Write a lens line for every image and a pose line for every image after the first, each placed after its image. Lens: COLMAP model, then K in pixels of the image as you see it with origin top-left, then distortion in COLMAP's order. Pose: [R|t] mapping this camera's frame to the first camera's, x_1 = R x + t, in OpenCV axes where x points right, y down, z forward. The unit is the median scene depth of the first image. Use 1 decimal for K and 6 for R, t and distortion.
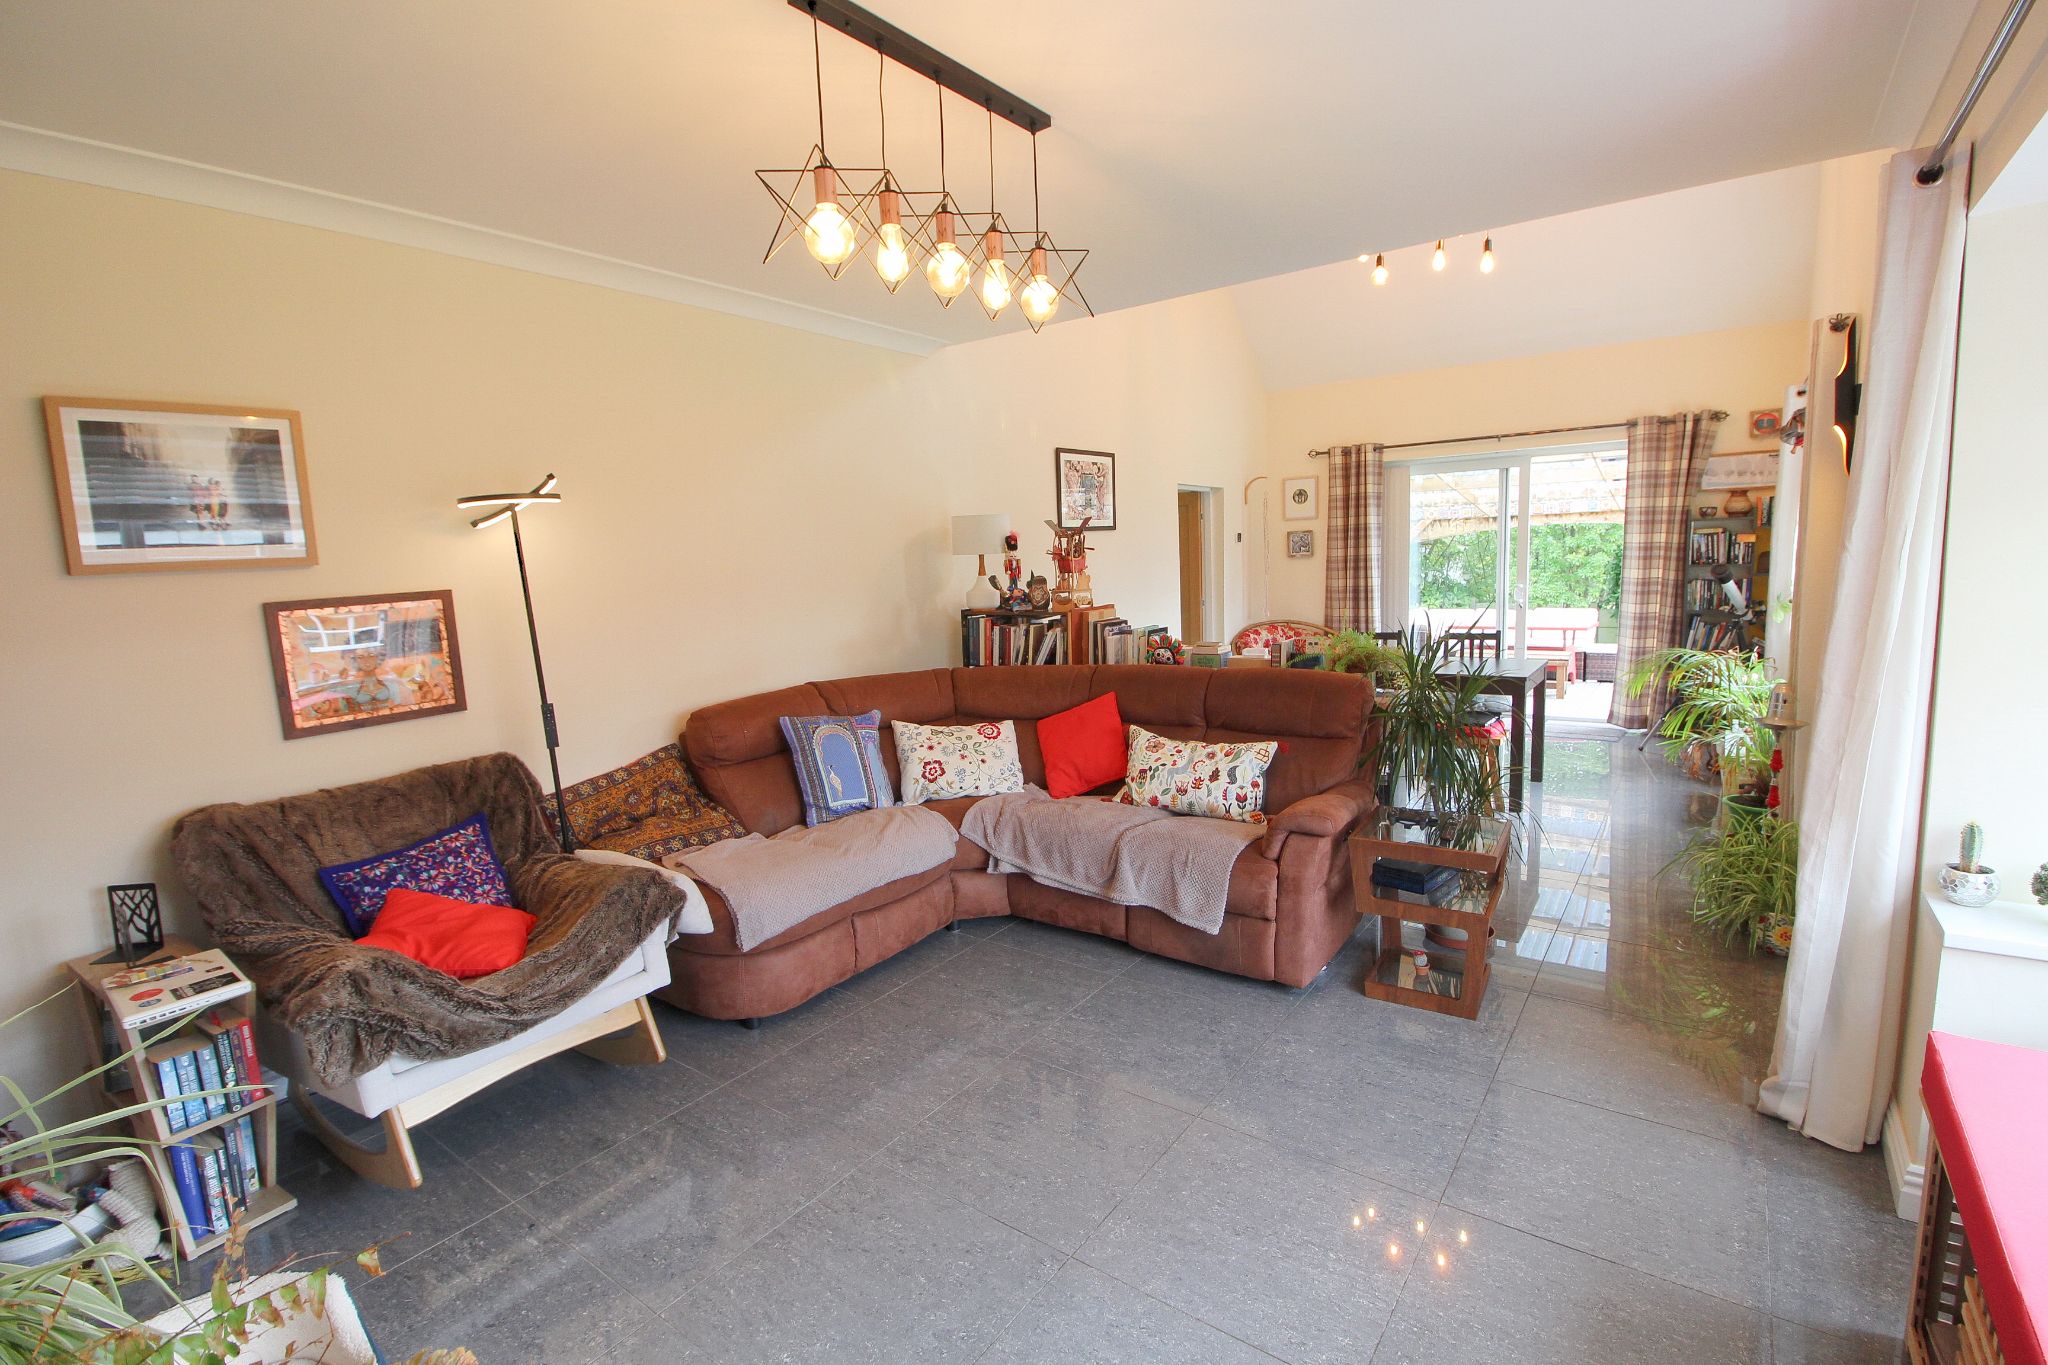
lens RADIAL K [[942.9, 0, 1021.2], [0, 942.9, 667.7], [0, 0, 1]] dist [-0.001911, -0.011862]
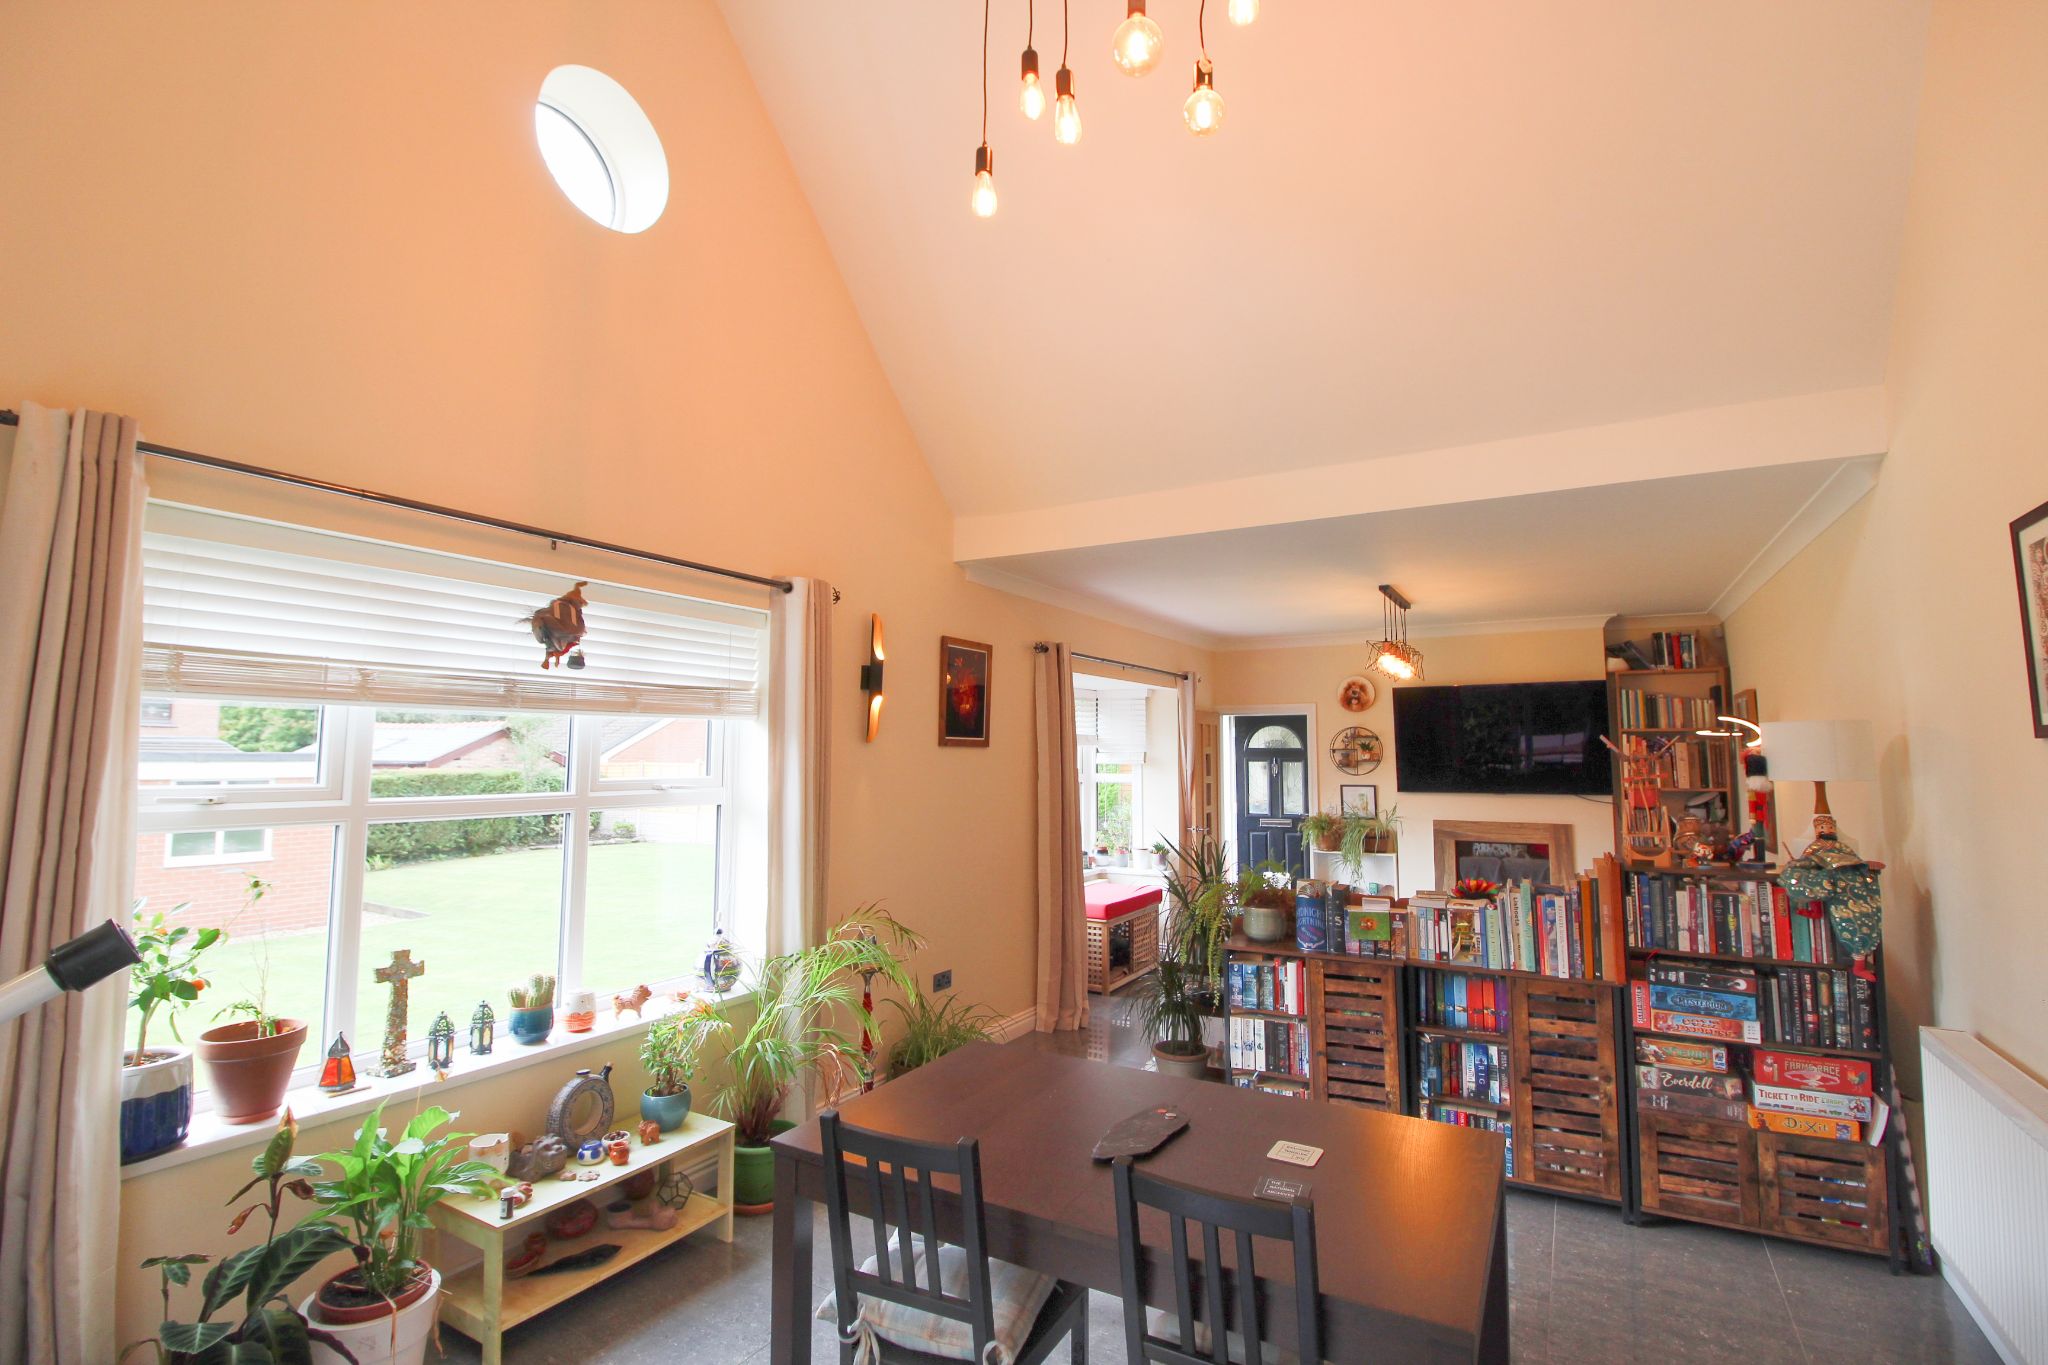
lens RADIAL K [[942.9, 0, 1013.4], [0, 942.9, 669.7], [0, 0, 1]] dist [-0.001911, -0.011862]
pose [[-0.994279, 0.027697, -0.103163, 0.428053], [0.024553, 0.999198, 0.031628, -0.172045], [0.103956, 0.028914, -0.994161, 1.174995]]
